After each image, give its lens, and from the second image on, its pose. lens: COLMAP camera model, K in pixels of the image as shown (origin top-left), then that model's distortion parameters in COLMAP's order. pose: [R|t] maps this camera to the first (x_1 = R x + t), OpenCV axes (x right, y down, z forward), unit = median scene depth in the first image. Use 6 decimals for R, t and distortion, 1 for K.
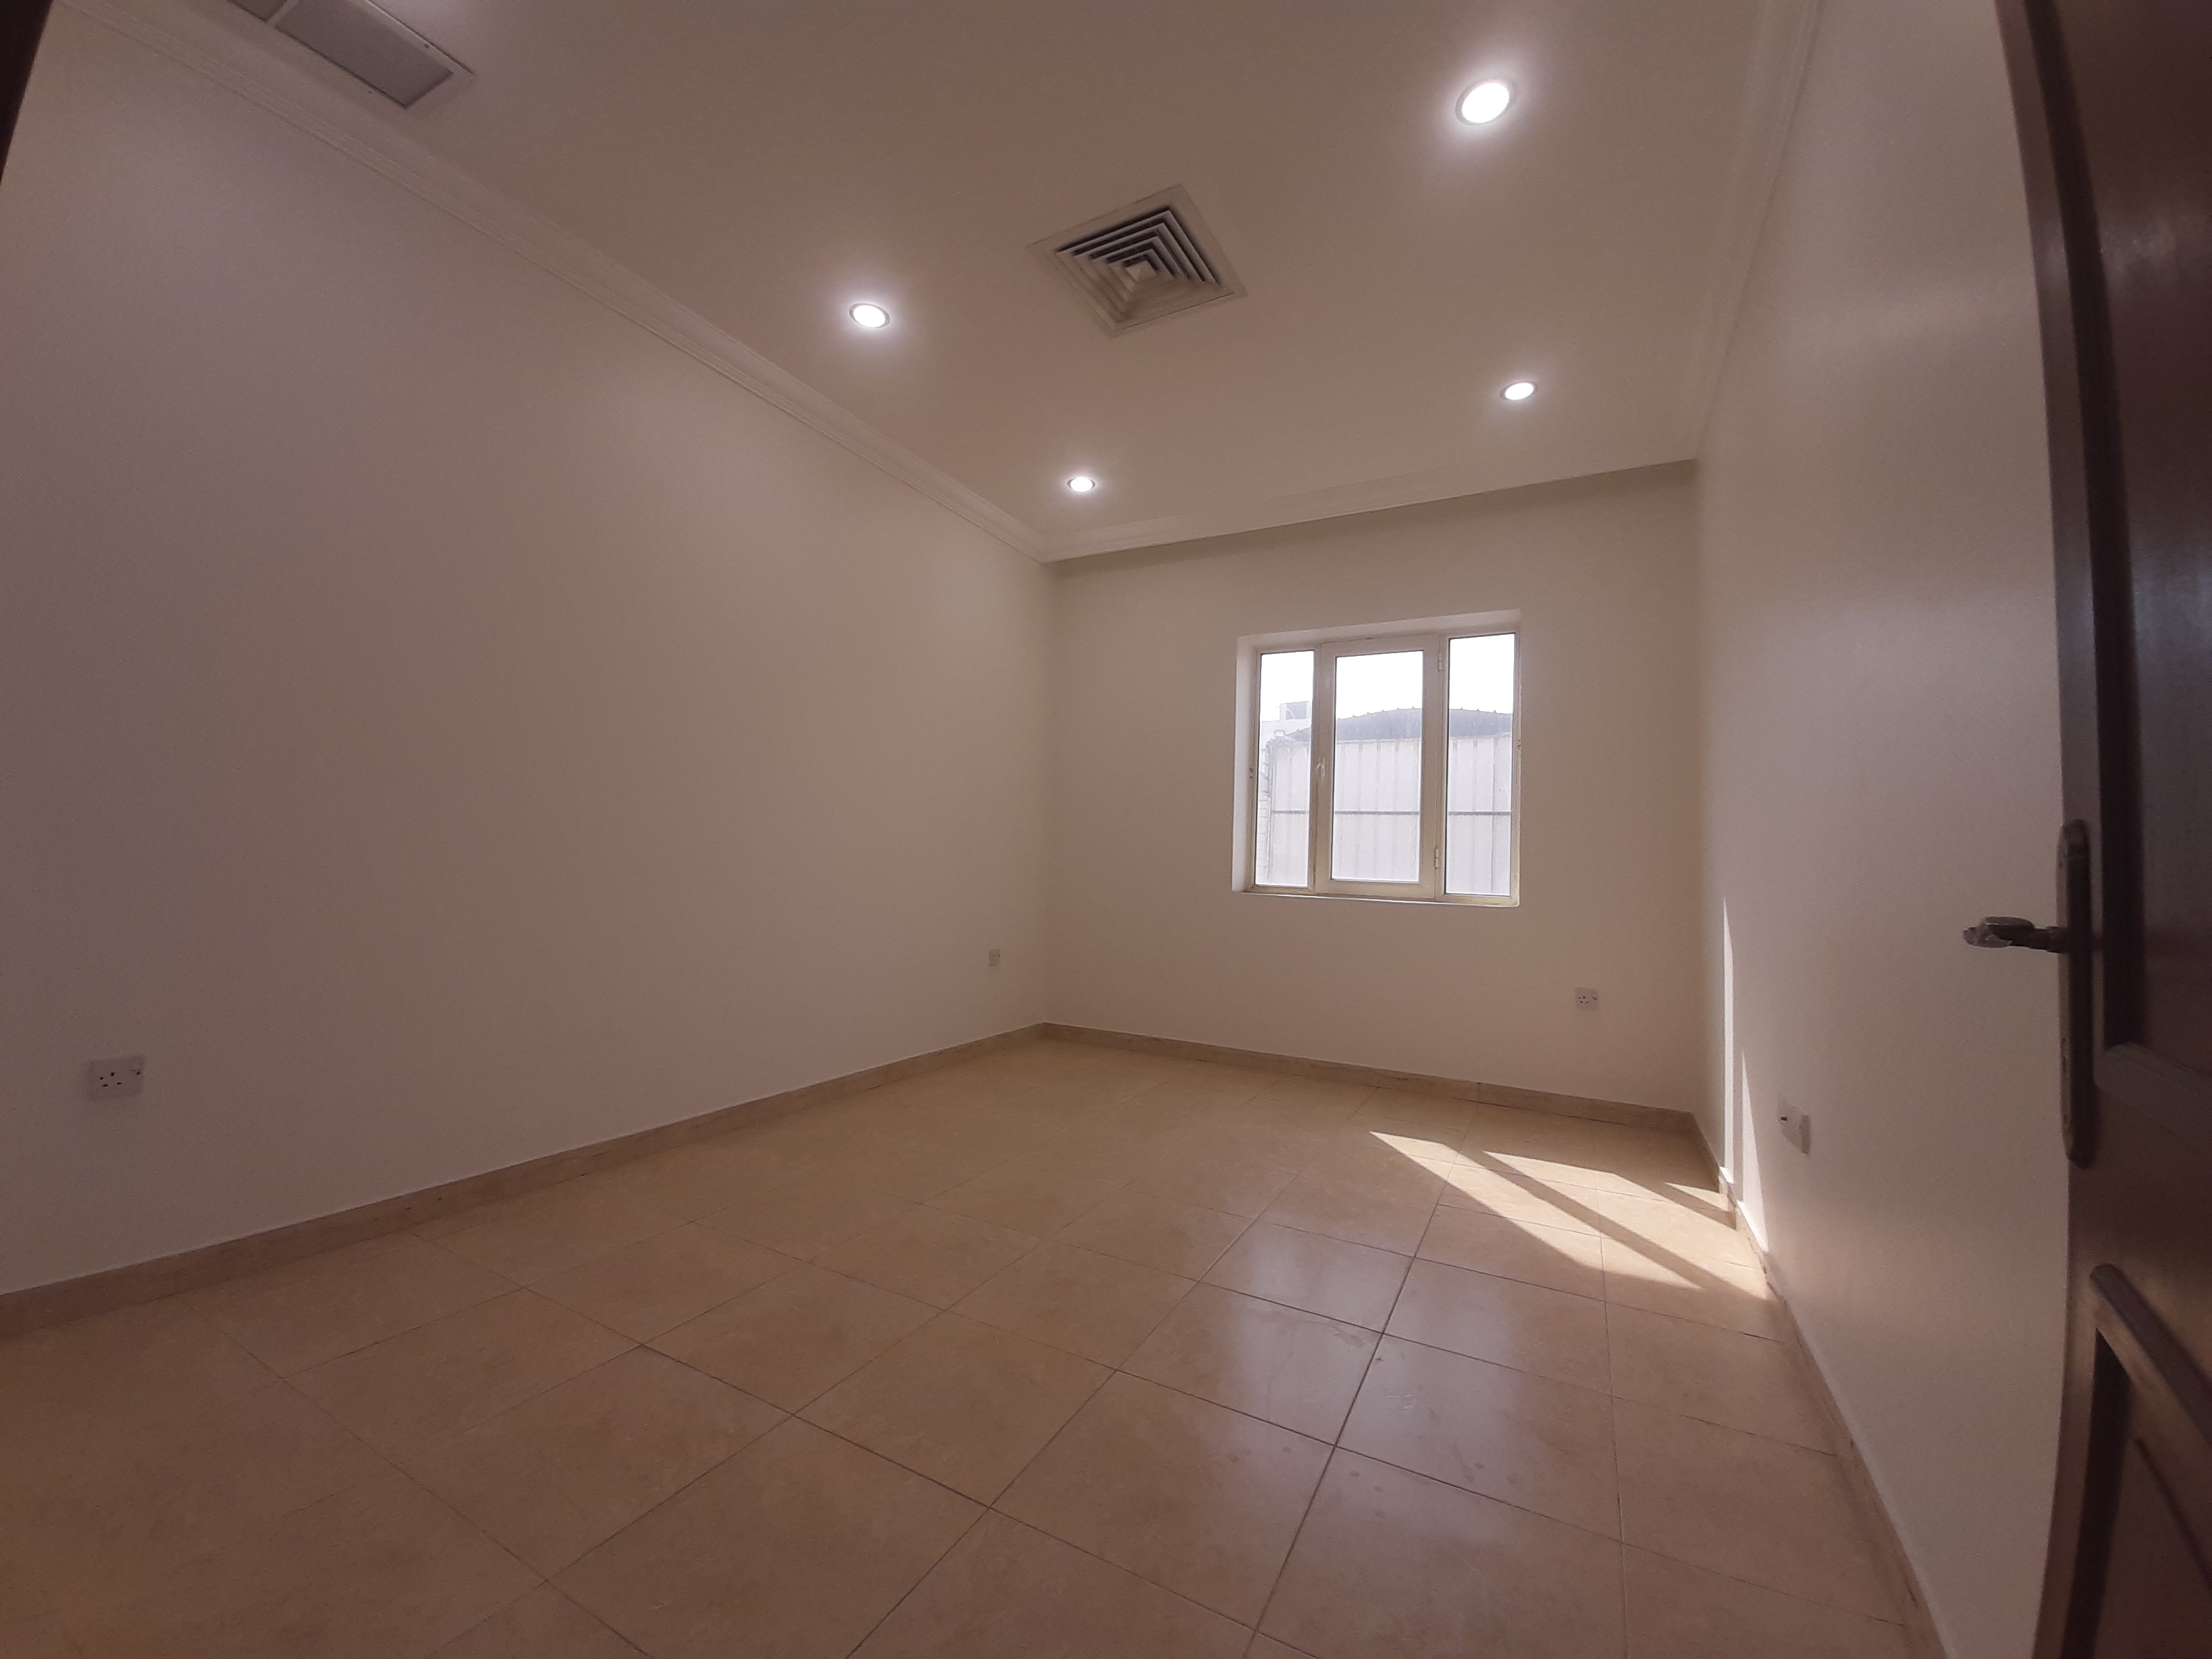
lens RADIAL K [[881.7, 0, 1097.1], [0, 881.7, 807.5], [0, 0, 1]] dist [0.001044, -0.000003]
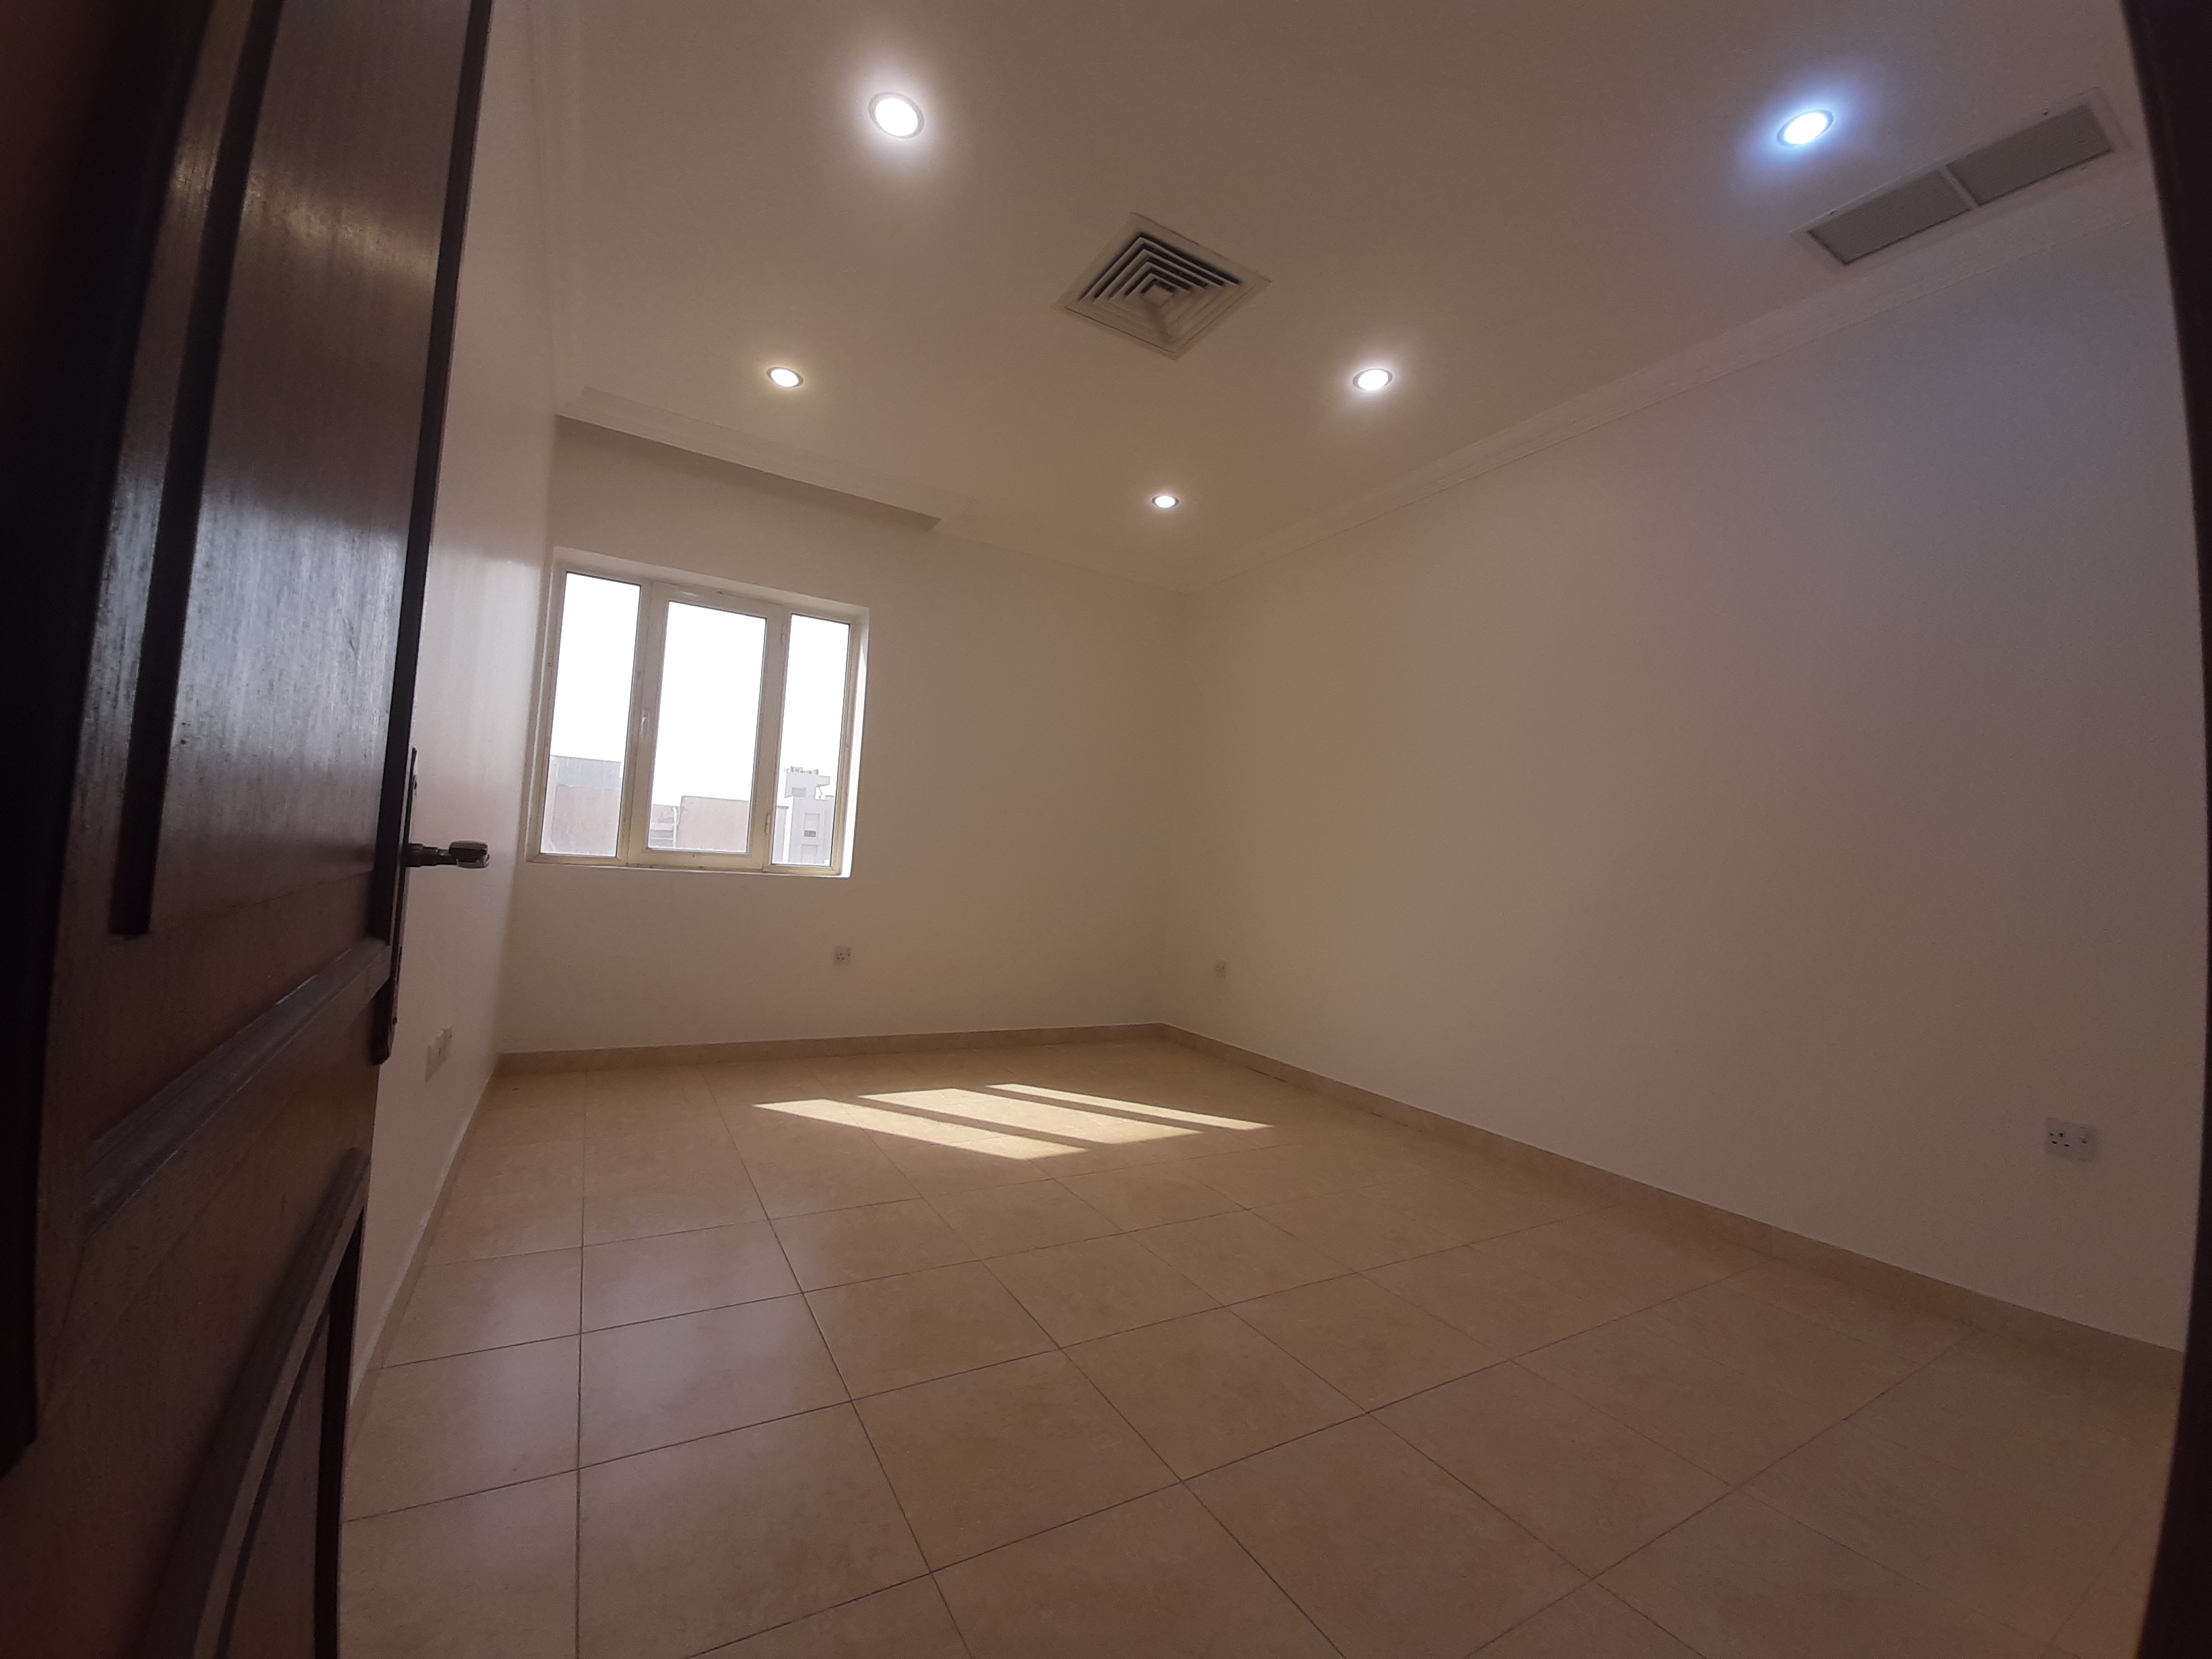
lens RADIAL K [[889.4, 0, 1106.0], [0, 889.4, 829.5], [0, 0, 1]] dist [0.001208, 0.000060]
pose [[0.522075, 0.029668, 0.852383, -0.263870], [-0.092445, 0.995475, 0.021973, -0.000672], [-0.847875, -0.090270, 0.522456, 0.129899]]
